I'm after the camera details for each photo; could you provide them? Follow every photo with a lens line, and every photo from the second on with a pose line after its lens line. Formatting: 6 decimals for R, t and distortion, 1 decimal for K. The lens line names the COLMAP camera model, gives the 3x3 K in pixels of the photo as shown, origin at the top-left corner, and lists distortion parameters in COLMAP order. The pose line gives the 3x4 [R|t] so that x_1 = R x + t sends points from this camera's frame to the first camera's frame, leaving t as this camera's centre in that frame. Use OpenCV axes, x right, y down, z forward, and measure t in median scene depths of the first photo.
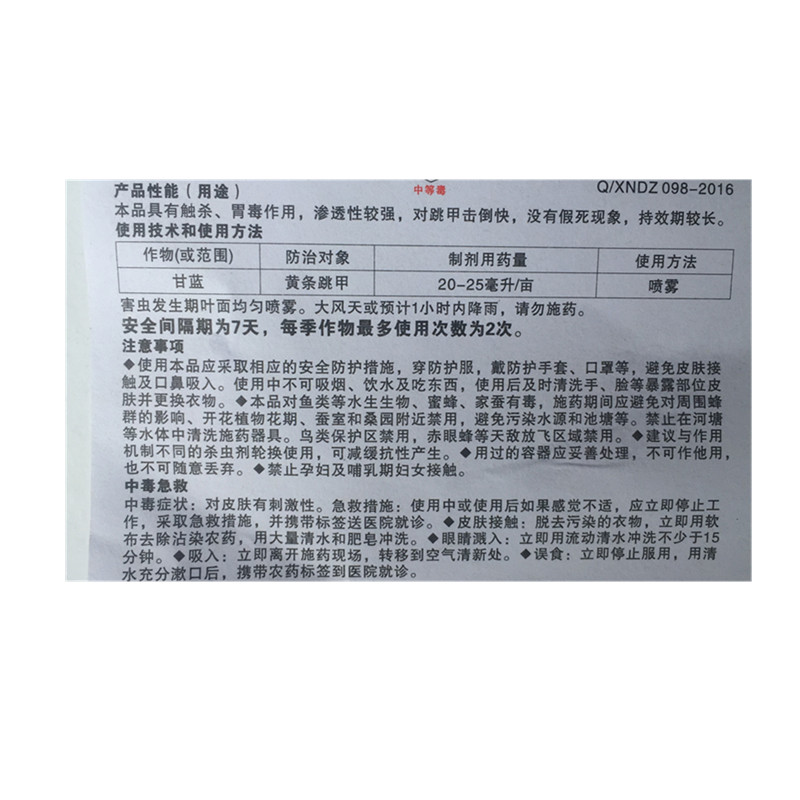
lens RADIAL K [[1310.9, 0, 398.7], [0, 1310.9, 397.7], [0, 0, 1]] dist [0.044382, 0.000000]
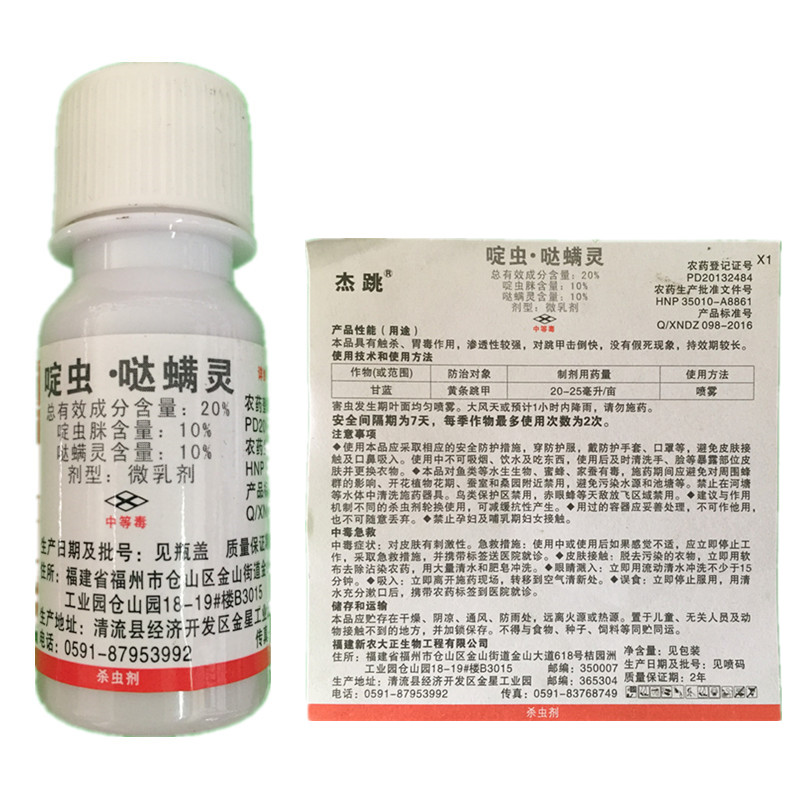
lens RADIAL K [[1072.2, 0, 400.8], [0, 1072.2, 398.9], [0, 0, 1]] dist [-0.153103, 0.000000]
pose [[0.993214, -0.005643, -0.116166, 0.002128], [-0.002994, 0.997251, -0.074040, 0.010618], [0.116264, 0.073885, 0.990466, -0.188783]]
